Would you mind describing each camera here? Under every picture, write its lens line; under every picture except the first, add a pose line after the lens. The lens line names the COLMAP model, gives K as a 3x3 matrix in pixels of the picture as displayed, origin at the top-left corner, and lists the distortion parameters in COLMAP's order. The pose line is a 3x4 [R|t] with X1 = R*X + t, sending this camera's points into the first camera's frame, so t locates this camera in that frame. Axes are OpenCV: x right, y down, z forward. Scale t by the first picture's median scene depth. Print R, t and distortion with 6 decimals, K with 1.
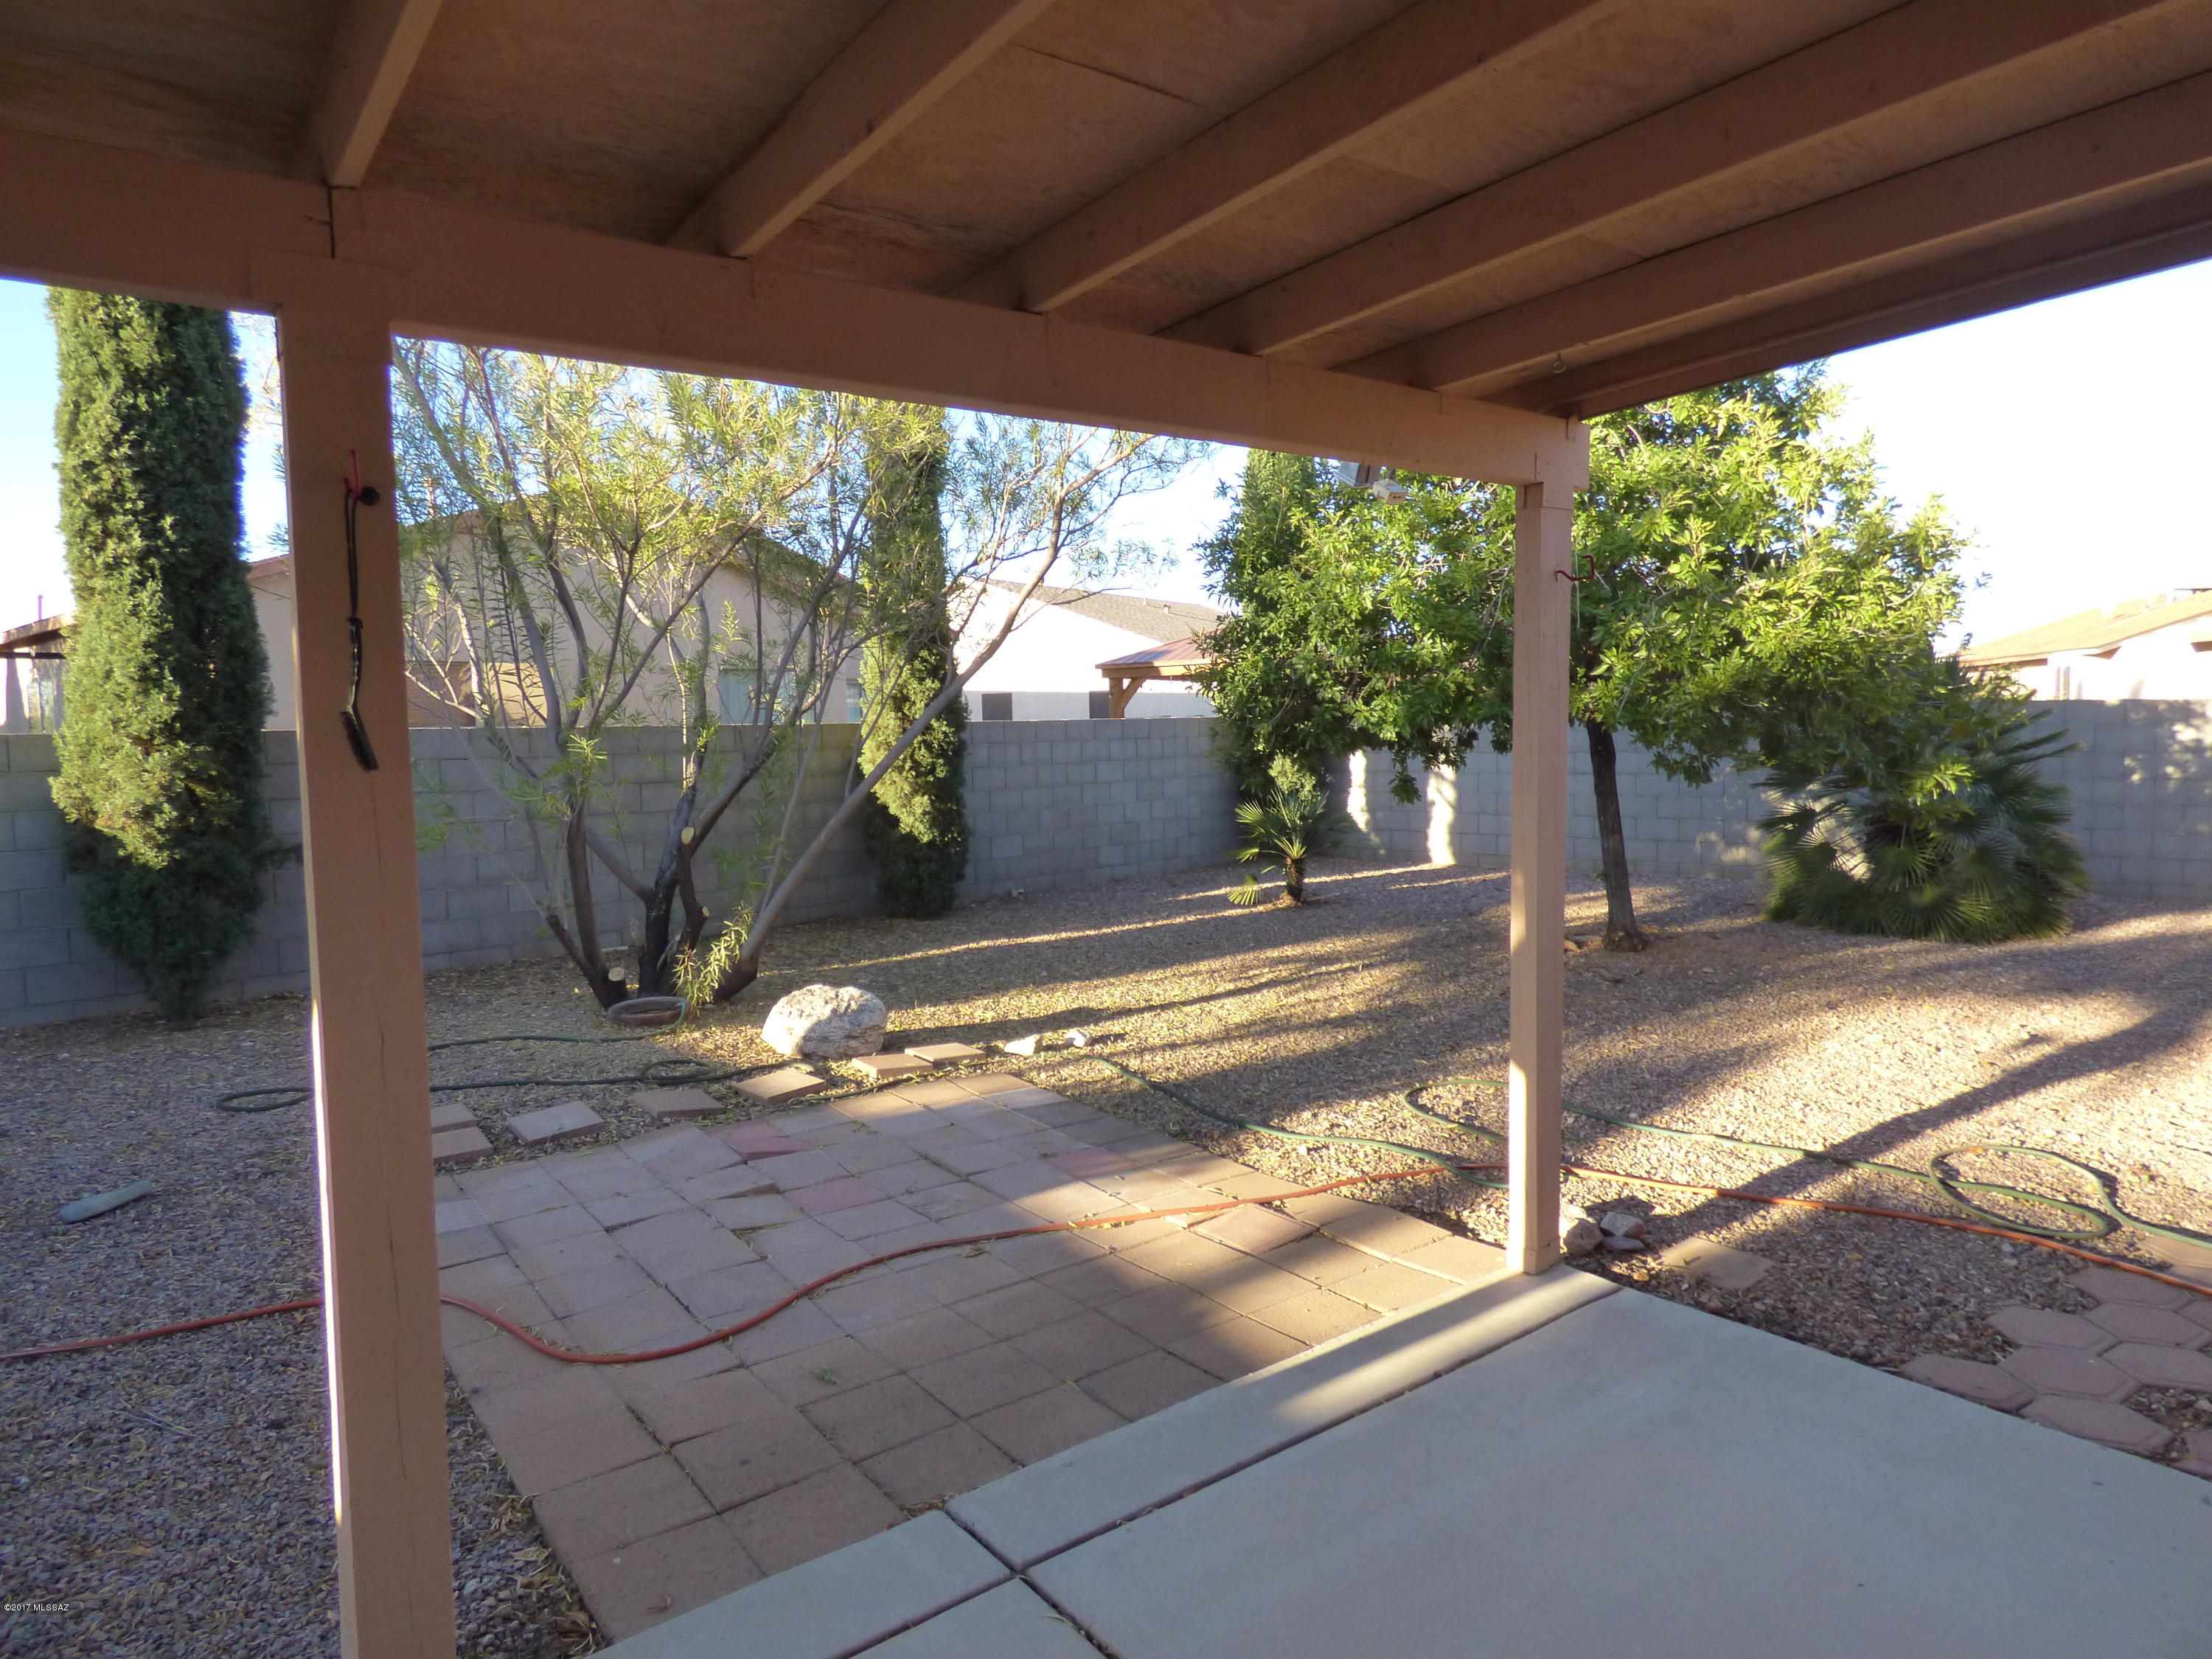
lens RADIAL K [[1338.9, 0, 1101.9], [0, 1338.9, 811.5], [0, 0, 1]] dist [0.001225, -0.014746]
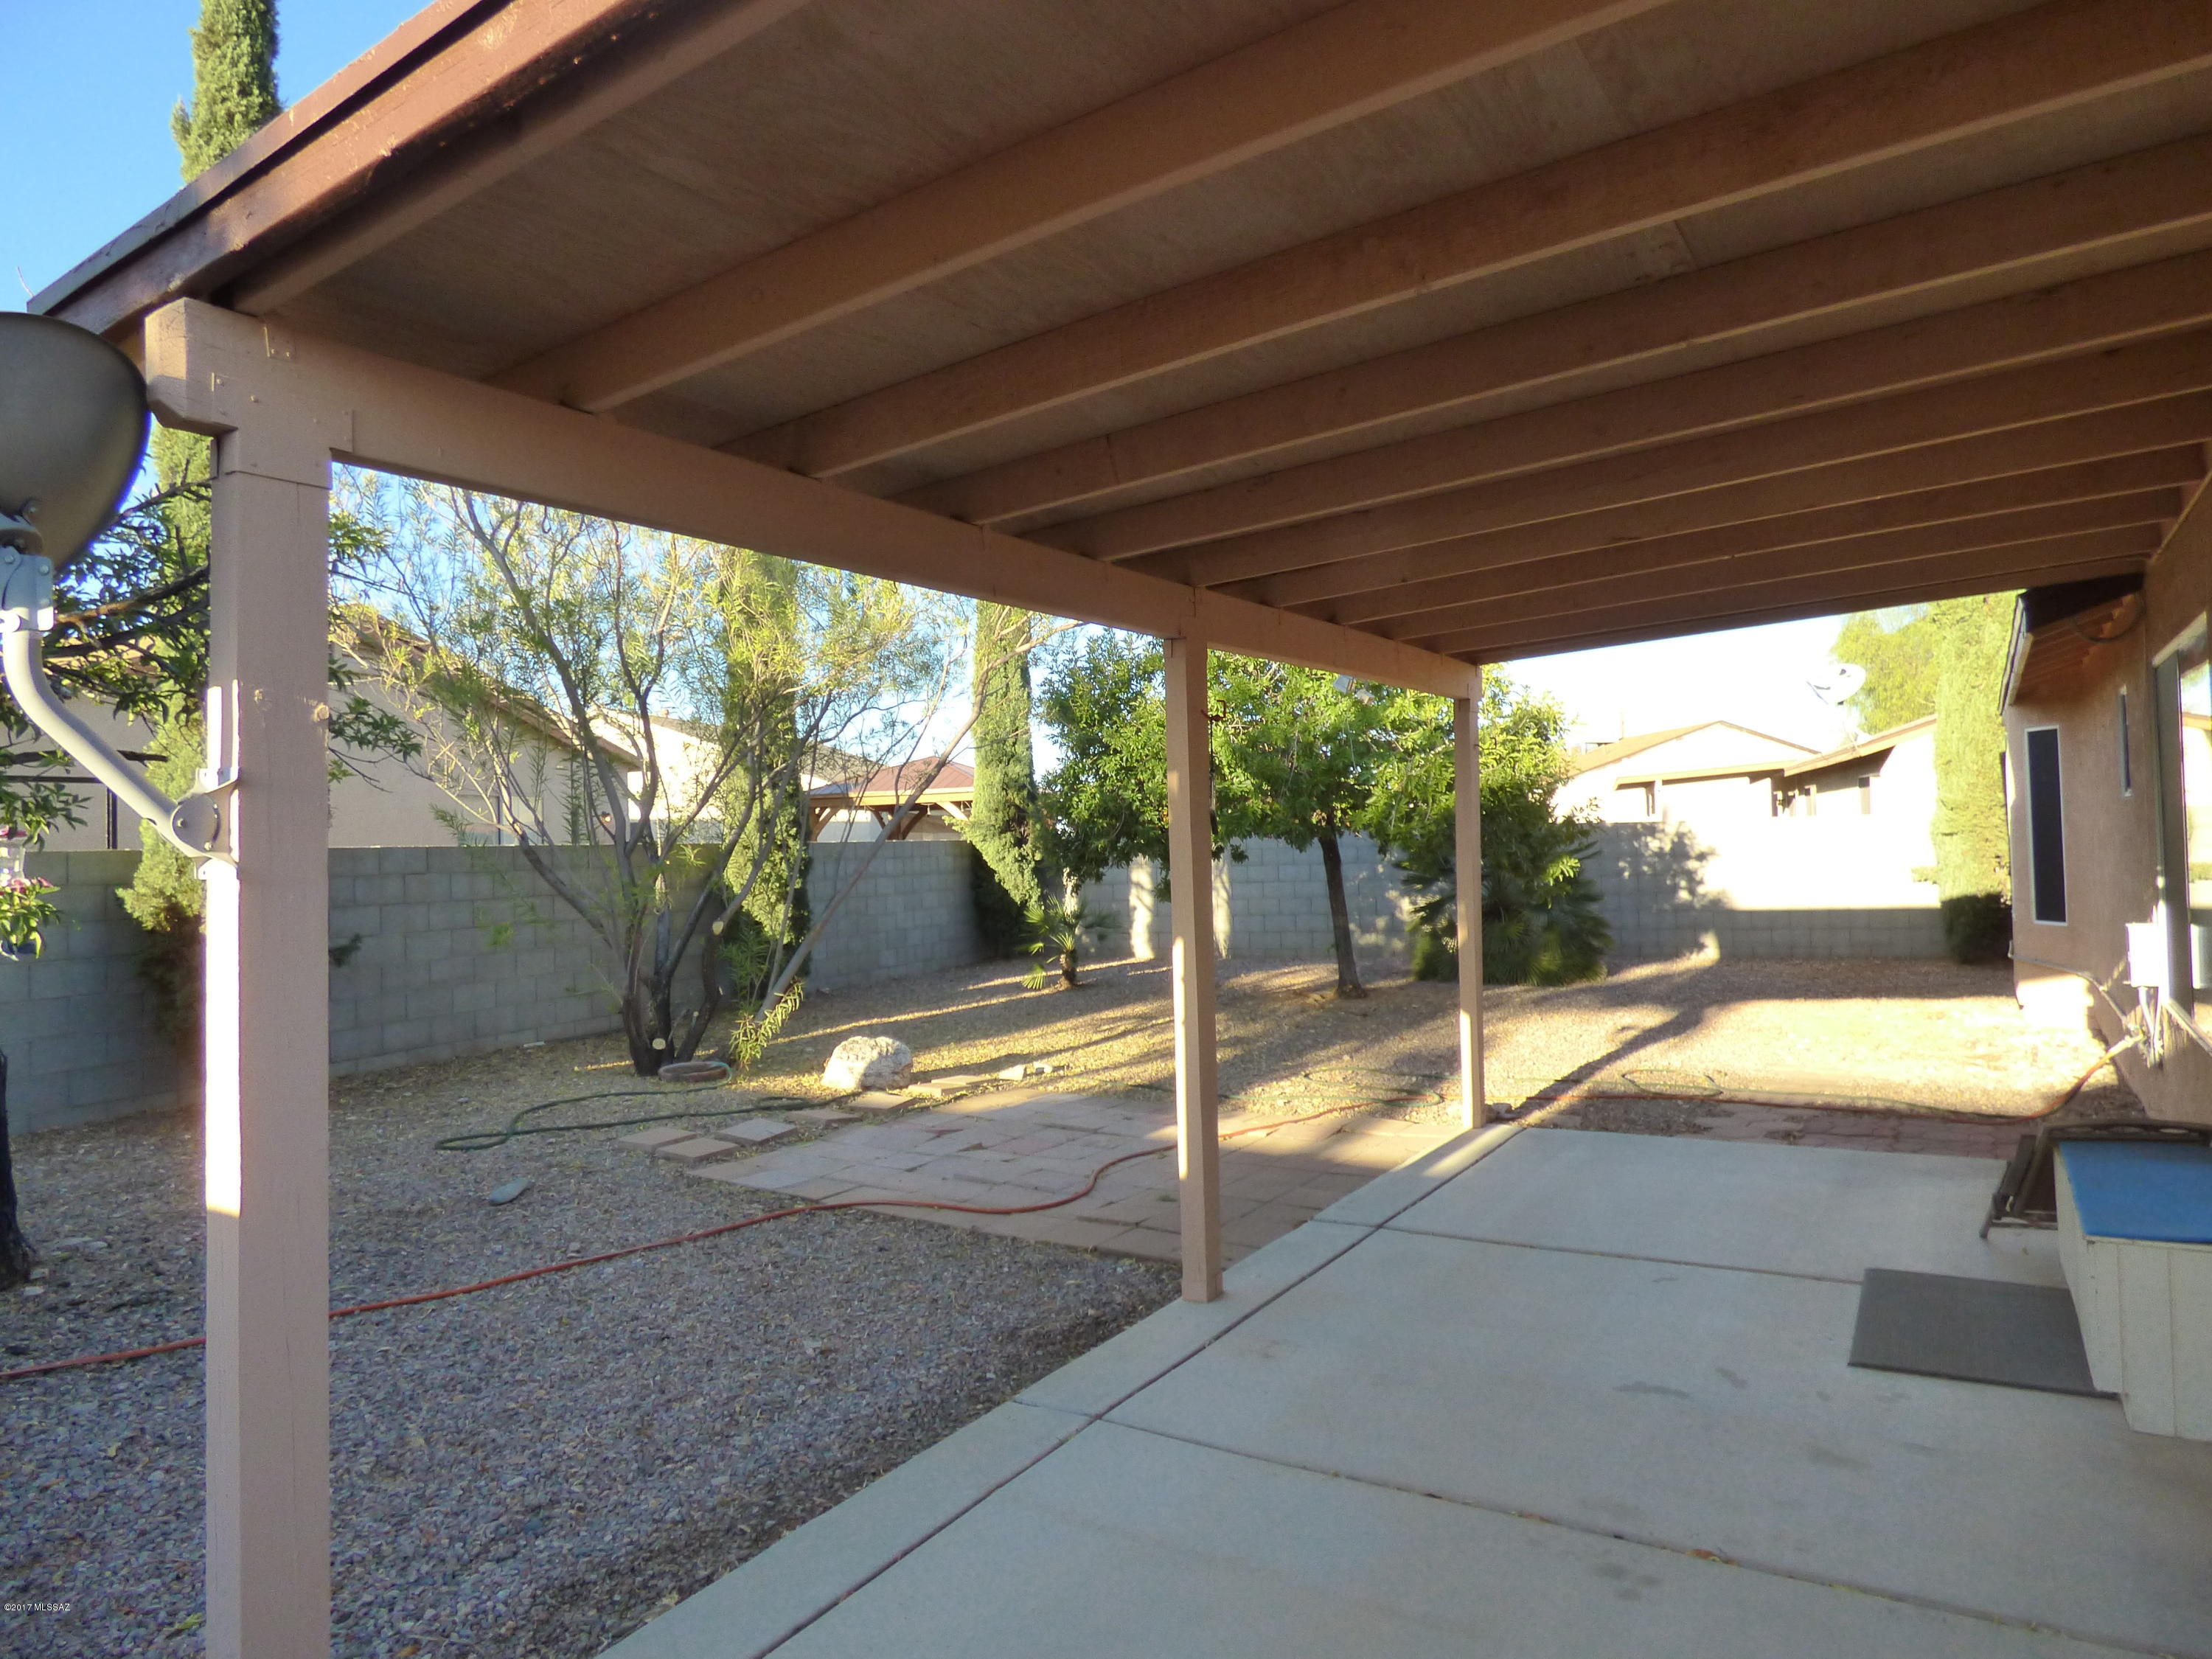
lens RADIAL K [[1298.6, 0, 1106.0], [0, 1298.6, 829.5], [0, 0, 1]] dist [-0.003934, -0.001616]
pose [[0.944802, -0.002092, 0.327634, -0.305878], [0.029546, 0.996449, -0.078840, 0.027107], [-0.326306, 0.084169, 0.941509, -0.220551]]
